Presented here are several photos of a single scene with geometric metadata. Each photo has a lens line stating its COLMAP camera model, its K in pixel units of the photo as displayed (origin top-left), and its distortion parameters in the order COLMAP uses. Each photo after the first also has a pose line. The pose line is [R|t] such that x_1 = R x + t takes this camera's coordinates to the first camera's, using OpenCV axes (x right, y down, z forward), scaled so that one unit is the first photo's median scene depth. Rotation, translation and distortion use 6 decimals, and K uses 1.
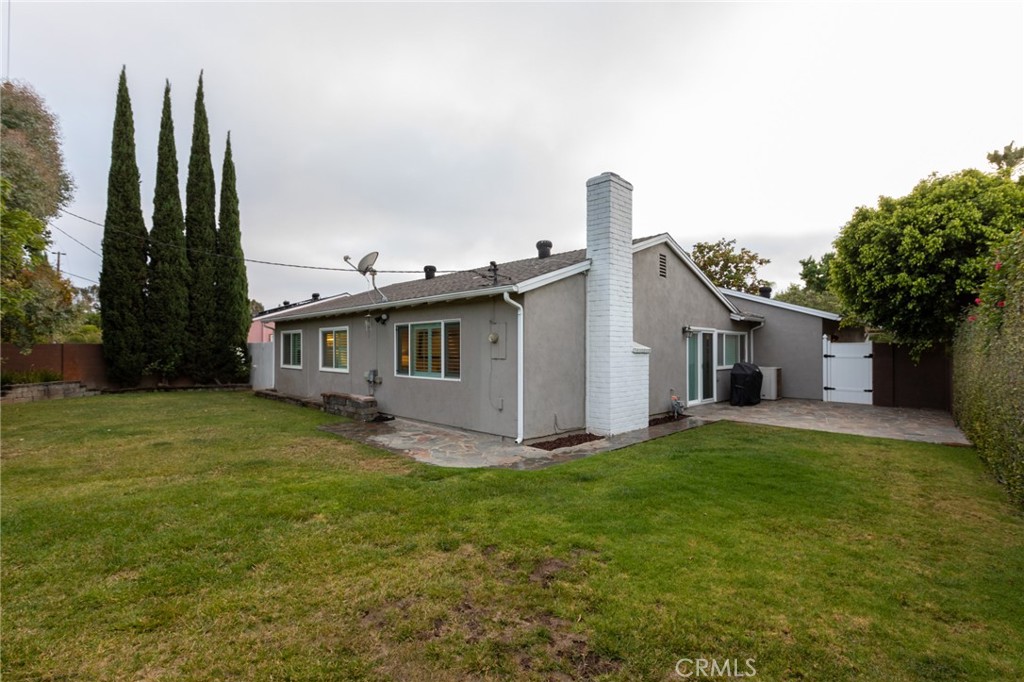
lens RADIAL K [[463.8, 0, 509.7], [0, 463.8, 343.0], [0, 0, 1]] dist [0.002067, -0.000056]
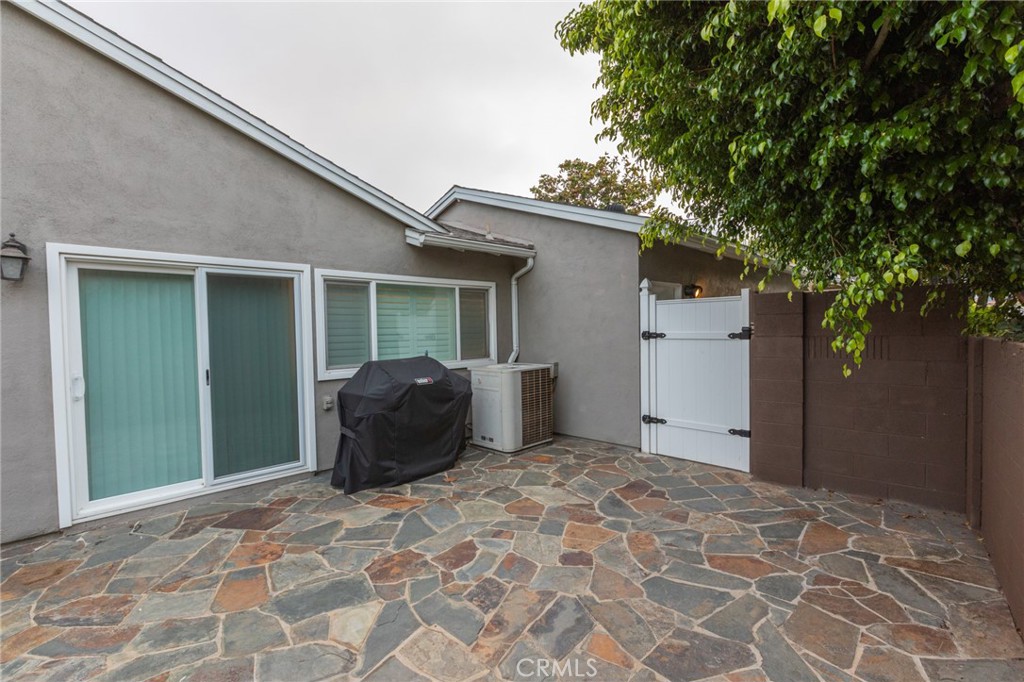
lens RADIAL K [[463.8, 0, 509.7], [0, 463.8, 343.0], [0, 0, 1]] dist [0.002067, -0.000056]
pose [[0.999769, -0.019741, -0.008445, 0.603226], [0.020069, 0.998970, 0.040689, 0.017256], [0.007633, -0.040850, 0.999136, 0.650637]]
